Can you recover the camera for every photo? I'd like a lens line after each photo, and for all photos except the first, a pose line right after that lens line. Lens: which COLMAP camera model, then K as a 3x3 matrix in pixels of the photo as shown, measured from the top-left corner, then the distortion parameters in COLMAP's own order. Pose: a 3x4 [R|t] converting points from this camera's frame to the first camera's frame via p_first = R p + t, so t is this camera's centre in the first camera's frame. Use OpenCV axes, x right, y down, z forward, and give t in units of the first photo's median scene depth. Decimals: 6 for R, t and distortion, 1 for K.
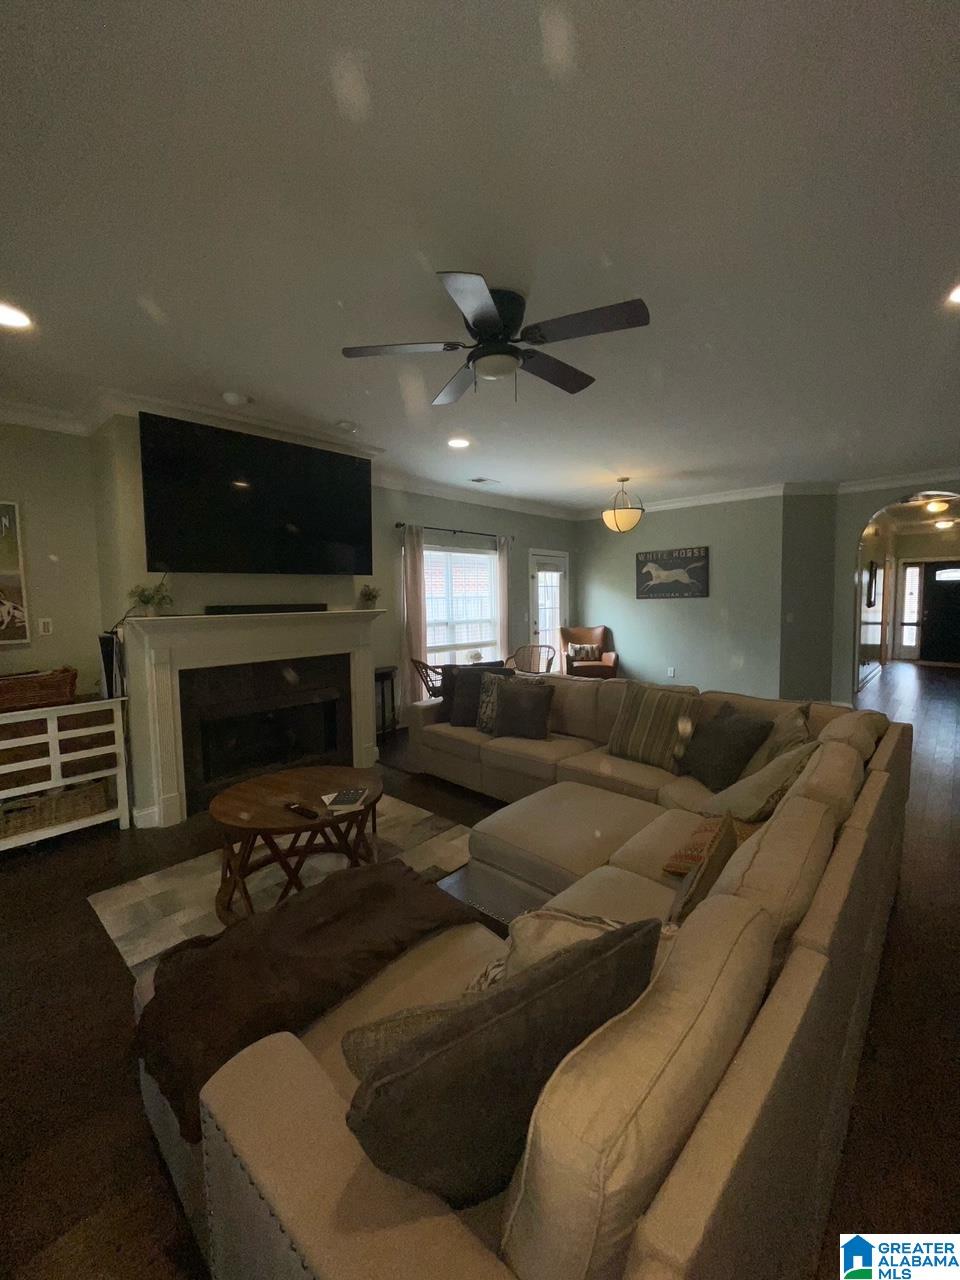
lens RADIAL K [[516.8, 0, 487.4], [0, 516.8, 635.5], [0, 0, 1]] dist [-0.005061, -0.000420]
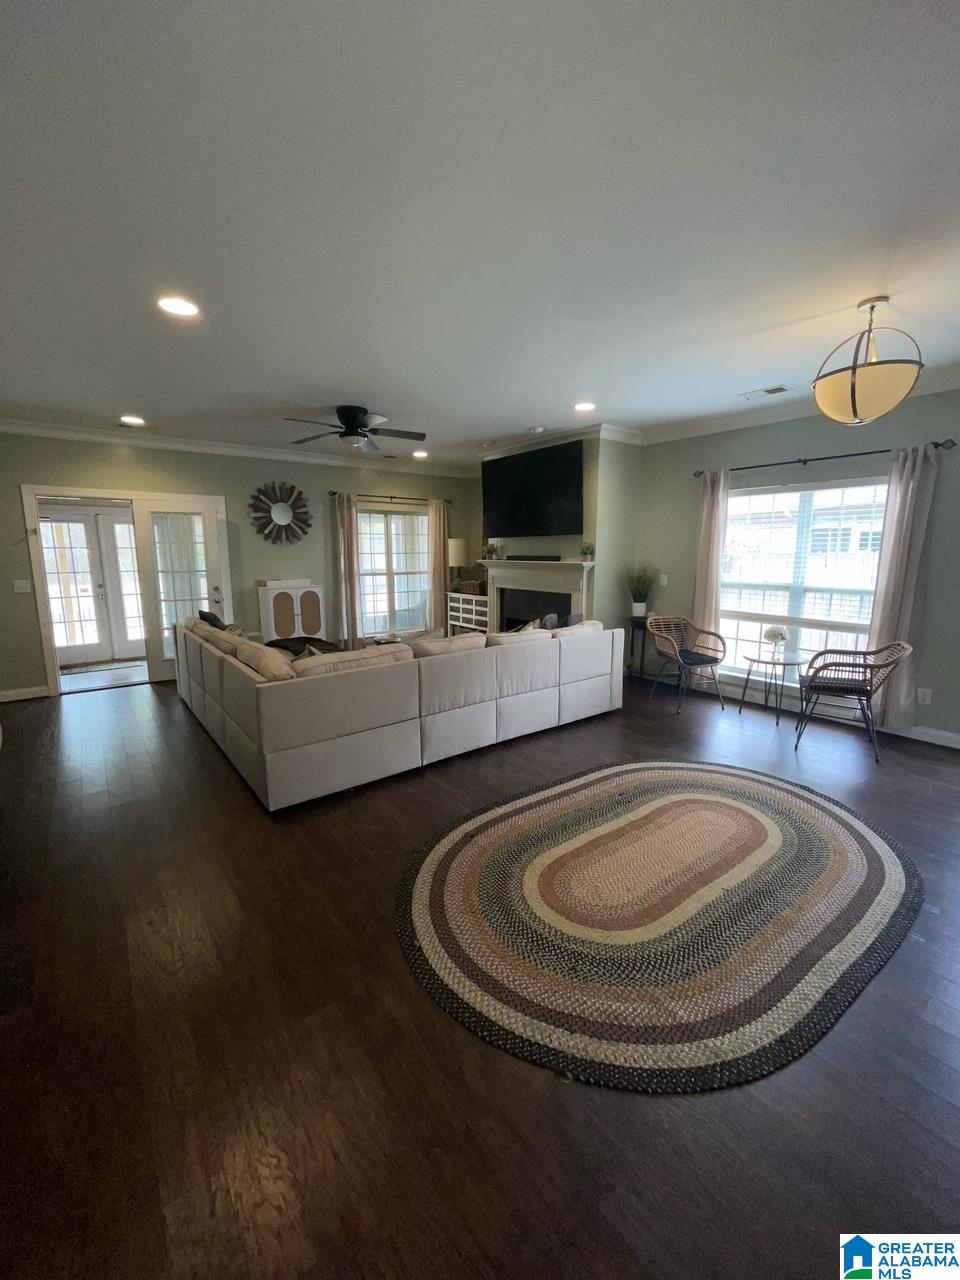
lens RADIAL K [[516.8, 0, 487.5], [0, 516.8, 635.7], [0, 0, 1]] dist [-0.005061, -0.000420]
pose [[-0.159799, 0.174131, -0.971670, 1.069882], [-0.072828, 0.979557, 0.187522, -0.094154], [0.984459, 0.100731, -0.143850, 0.991262]]
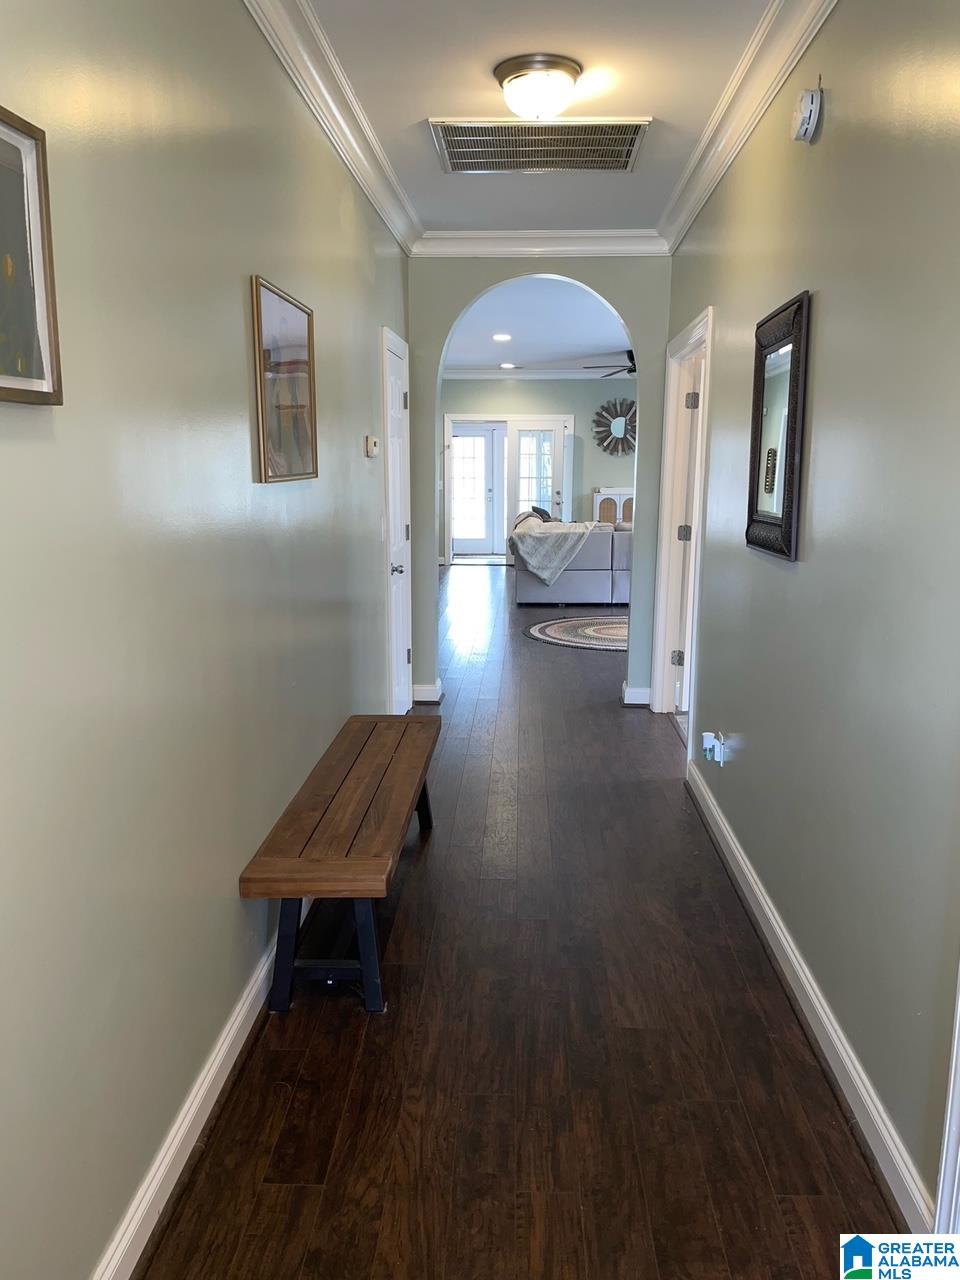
lens RADIAL K [[976.3, 0, 482.1], [0, 976.3, 639.4], [0, 0, 1]] dist [0.054308, -0.045288]
pose [[-0.767972, 0.125709, -0.628026, 2.042739], [-0.041605, 0.968687, 0.244773, -0.207864], [0.639131, 0.214107, -0.738695, 2.330989]]
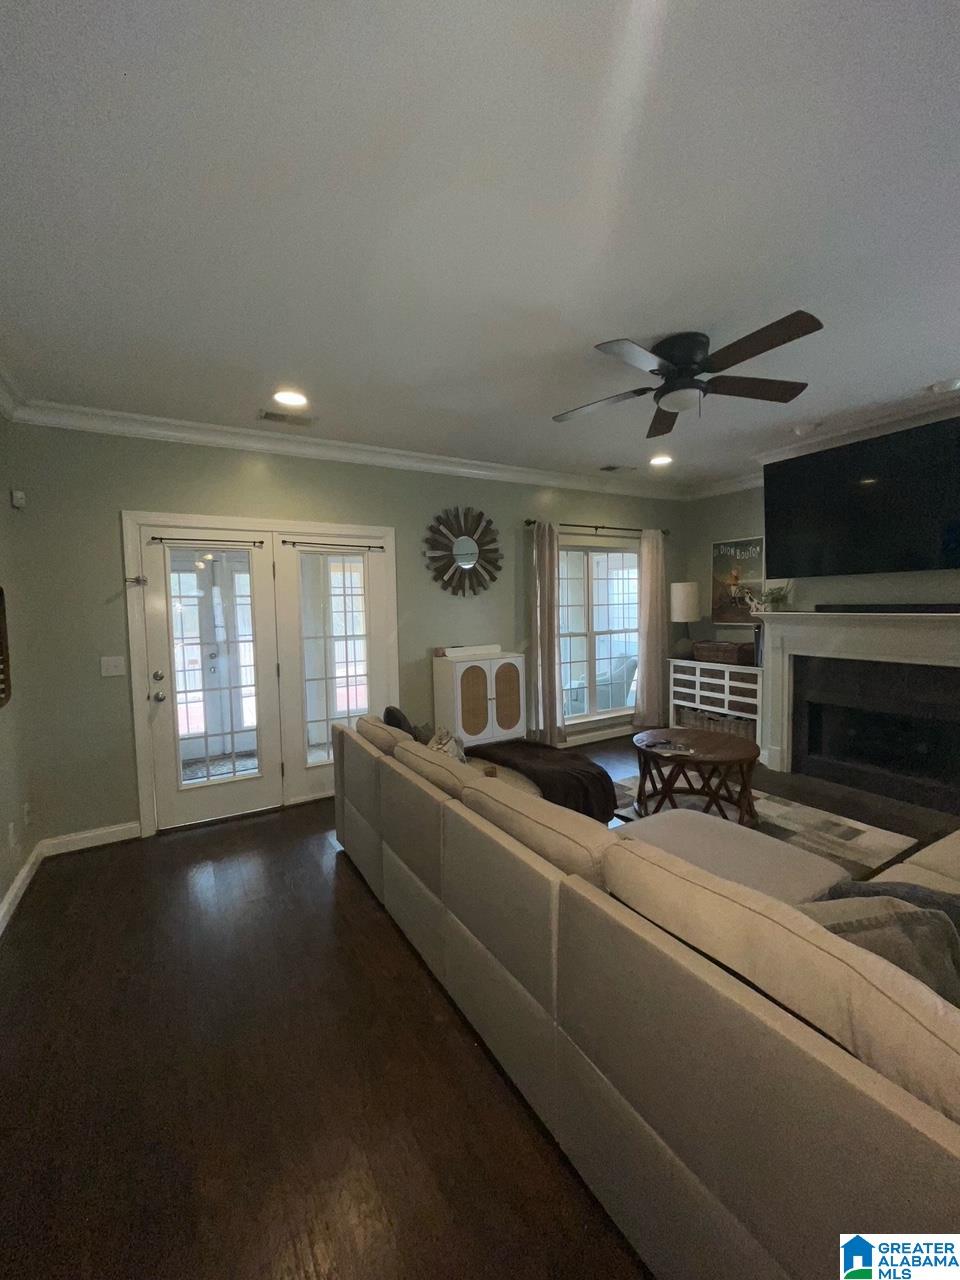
lens RADIAL K [[516.8, 0, 488.4], [0, 516.8, 636.7], [0, 0, 1]] dist [-0.005061, -0.000420]
pose [[-0.279315, 0.080105, -0.956852, 0.643725], [-0.049057, 0.994022, 0.097537, -0.049986], [0.958945, 0.074184, -0.273716, 0.494267]]
